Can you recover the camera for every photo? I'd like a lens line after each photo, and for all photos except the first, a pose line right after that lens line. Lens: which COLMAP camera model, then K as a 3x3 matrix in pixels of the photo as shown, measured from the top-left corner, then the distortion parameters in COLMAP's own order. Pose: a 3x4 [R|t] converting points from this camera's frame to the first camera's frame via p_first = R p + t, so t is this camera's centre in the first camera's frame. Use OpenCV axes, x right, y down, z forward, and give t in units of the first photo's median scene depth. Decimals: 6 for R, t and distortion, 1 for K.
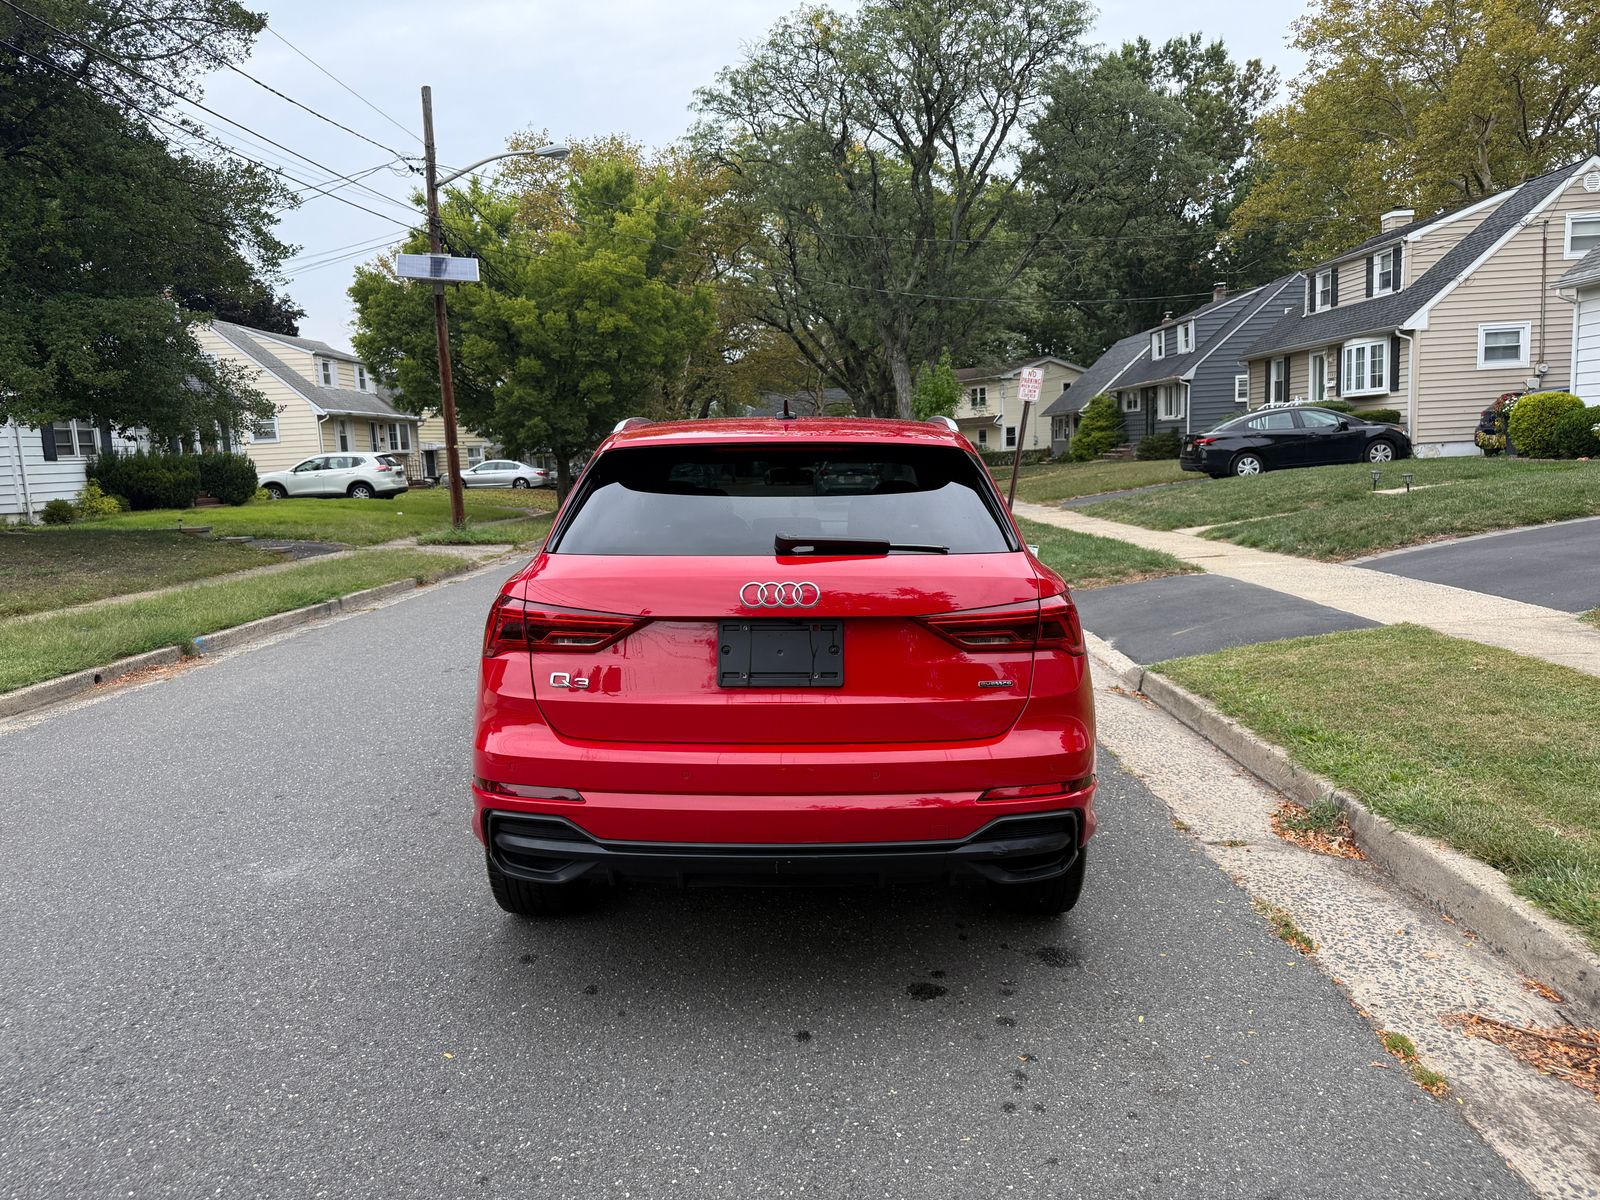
lens RADIAL K [[1113.5, 0, 795.7], [0, 1113.5, 627.6], [0, 0, 1]] dist [0.046921, -0.058534]
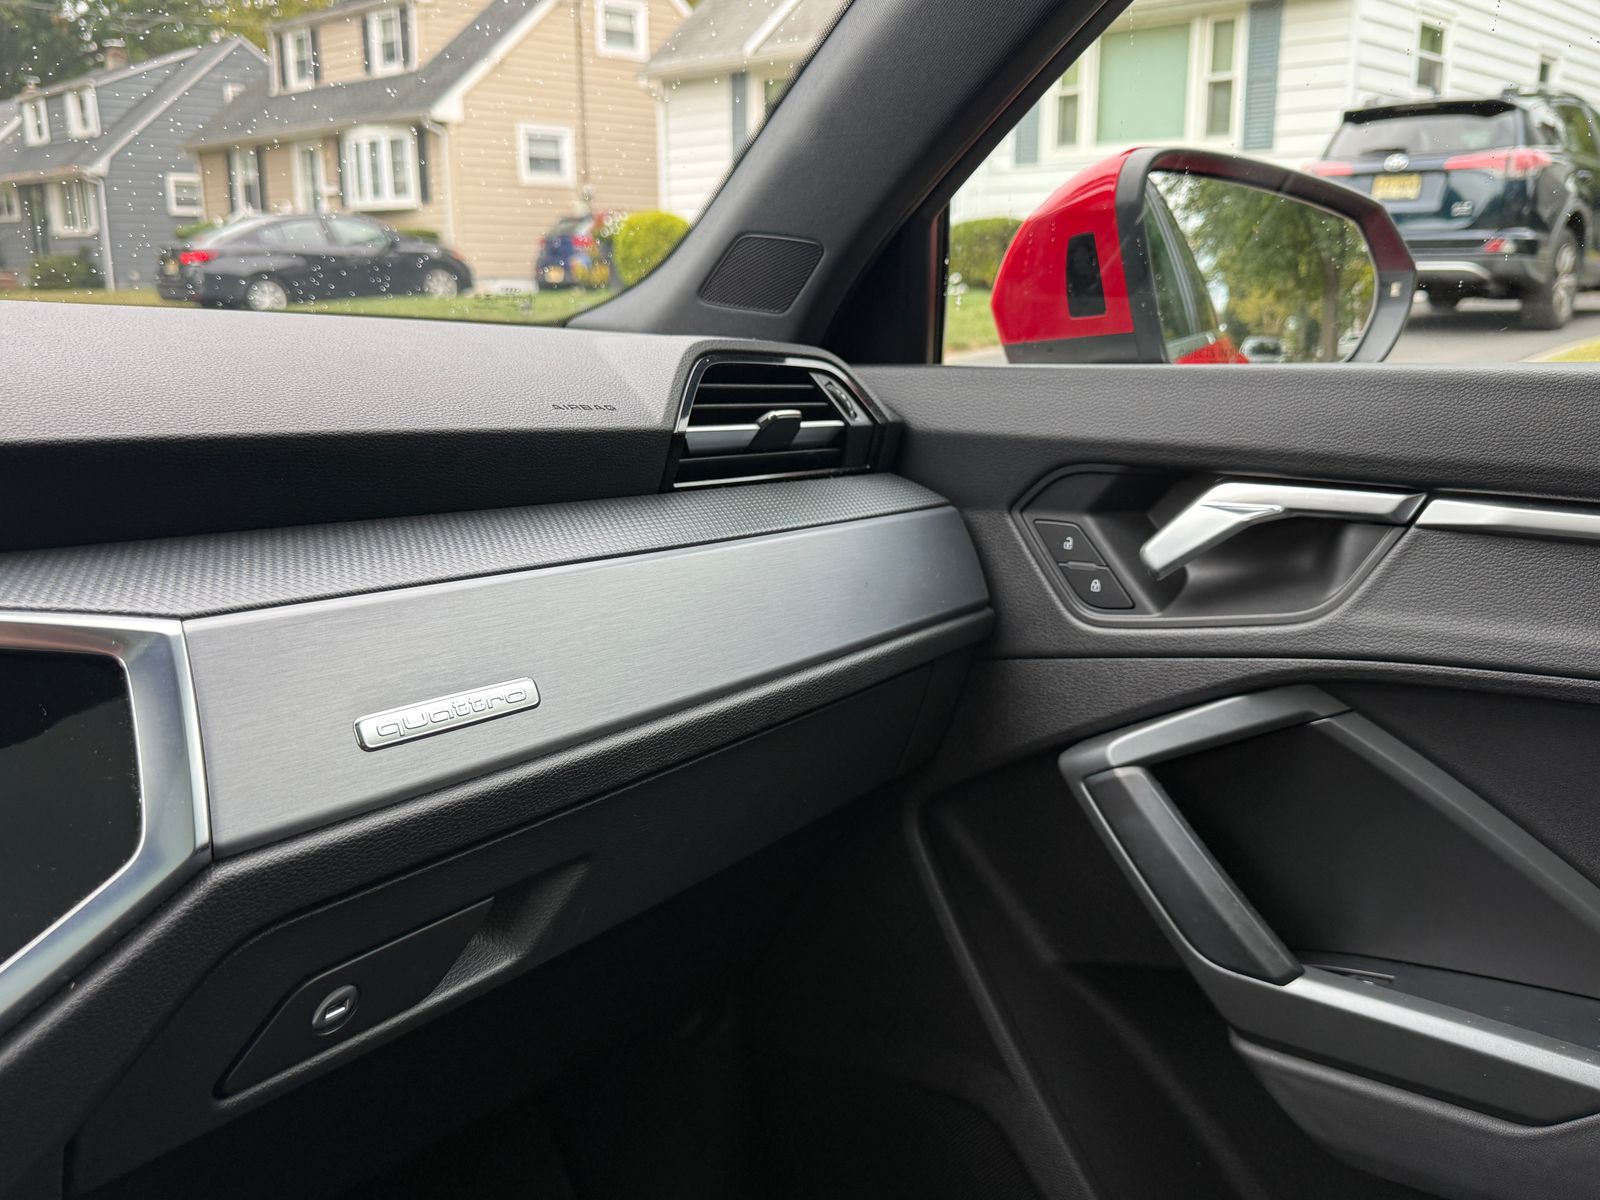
lens RADIAL K [[1382.7, 0, 807.1], [0, 1382.7, 604.2], [0, 0, 1]] dist [0.027165, -0.082701]
pose [[0.675530, -0.129969, 0.725788, 0.002585], [0.084543, 0.991503, 0.098863, -0.016399], [-0.732470, -0.005425, 0.680778, 0.181825]]
